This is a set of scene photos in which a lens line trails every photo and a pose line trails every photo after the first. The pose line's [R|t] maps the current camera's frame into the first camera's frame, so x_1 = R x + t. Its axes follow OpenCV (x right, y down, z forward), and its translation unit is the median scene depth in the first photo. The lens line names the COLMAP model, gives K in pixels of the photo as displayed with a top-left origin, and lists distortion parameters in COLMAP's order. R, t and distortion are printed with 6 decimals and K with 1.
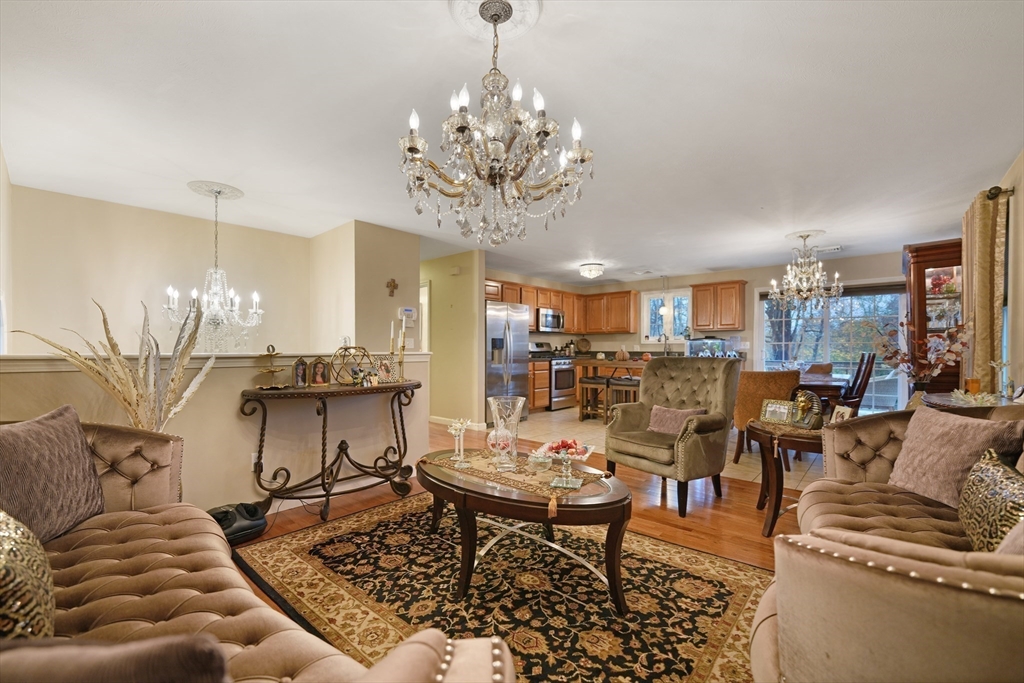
lens RADIAL K [[429.3, 0, 509.6], [0, 429.3, 346.9], [0, 0, 1]] dist [-0.014275, -0.000153]
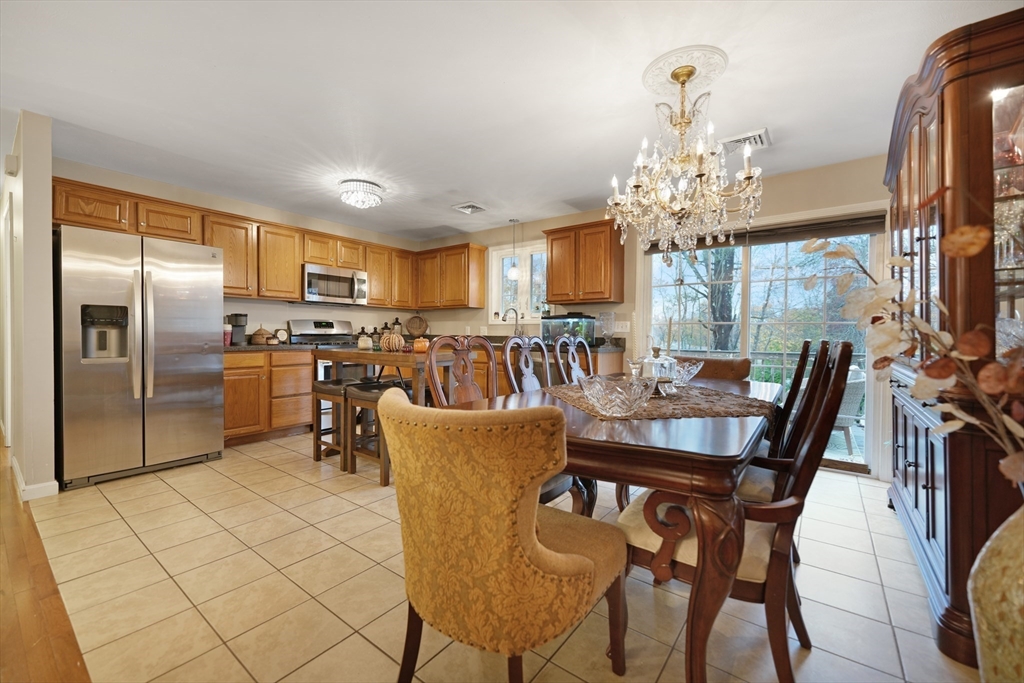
lens RADIAL K [[413.0, 0, 512.3], [0, 413.0, 334.3], [0, 0, 1]] dist [0.000699, 0.000077]
pose [[0.996847, 0.008326, 0.078915, 0.318672], [-0.008700, 0.999952, 0.004399, 0.005162], [-0.078874, -0.005072, 0.996872, 0.385155]]
